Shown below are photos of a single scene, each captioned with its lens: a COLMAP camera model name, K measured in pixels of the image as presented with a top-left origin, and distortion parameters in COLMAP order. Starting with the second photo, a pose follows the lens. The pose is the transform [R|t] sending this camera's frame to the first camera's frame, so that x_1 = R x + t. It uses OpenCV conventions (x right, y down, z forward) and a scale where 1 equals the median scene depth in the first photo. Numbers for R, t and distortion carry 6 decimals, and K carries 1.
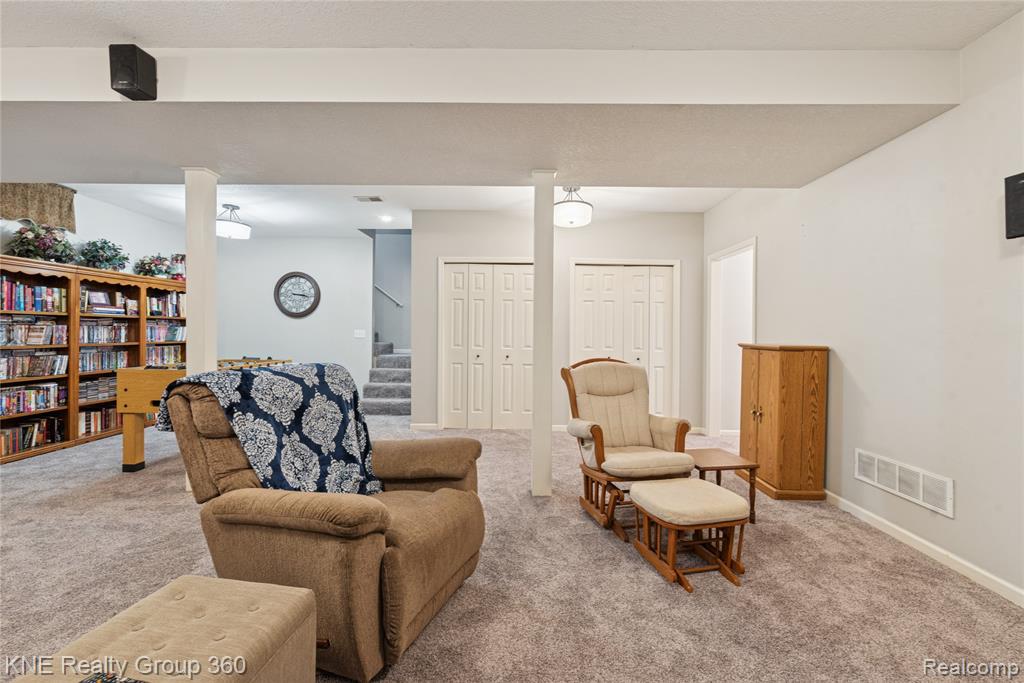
lens RADIAL K [[442.5, 0, 511.7], [0, 442.5, 337.9], [0, 0, 1]] dist [0.001366, -0.000304]
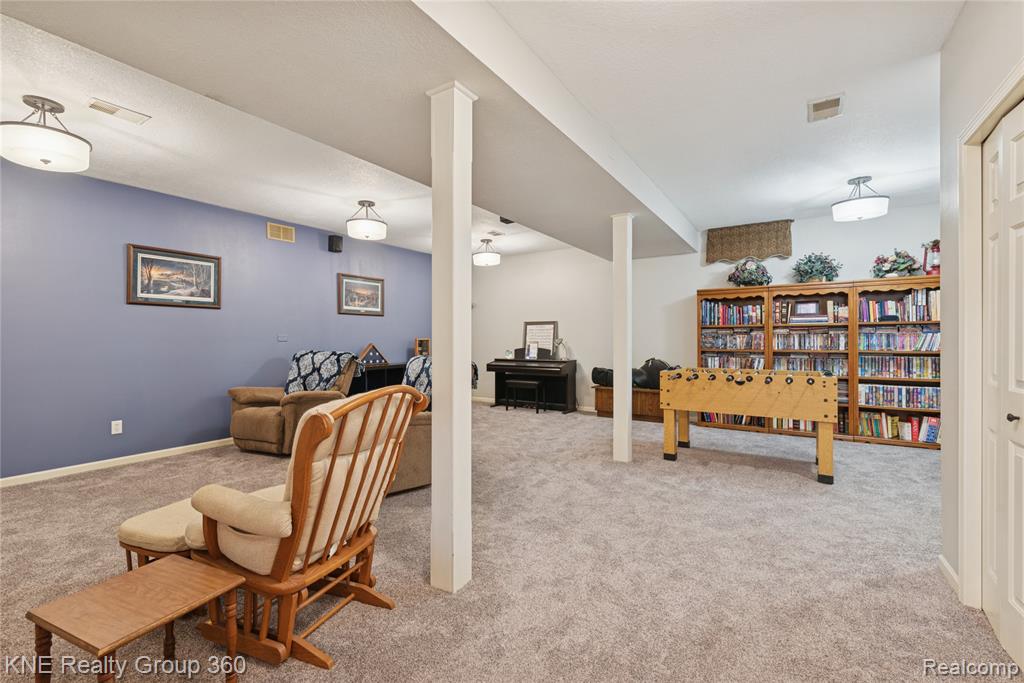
lens RADIAL K [[442.5, 0, 506.8], [0, 442.5, 340.0], [0, 0, 1]] dist [0.001366, -0.000304]
pose [[-0.533927, -0.005170, -0.845515, 0.378457], [-0.012610, 0.999919, 0.001849, -0.005022], [0.845437, 0.011650, -0.533948, 0.920798]]
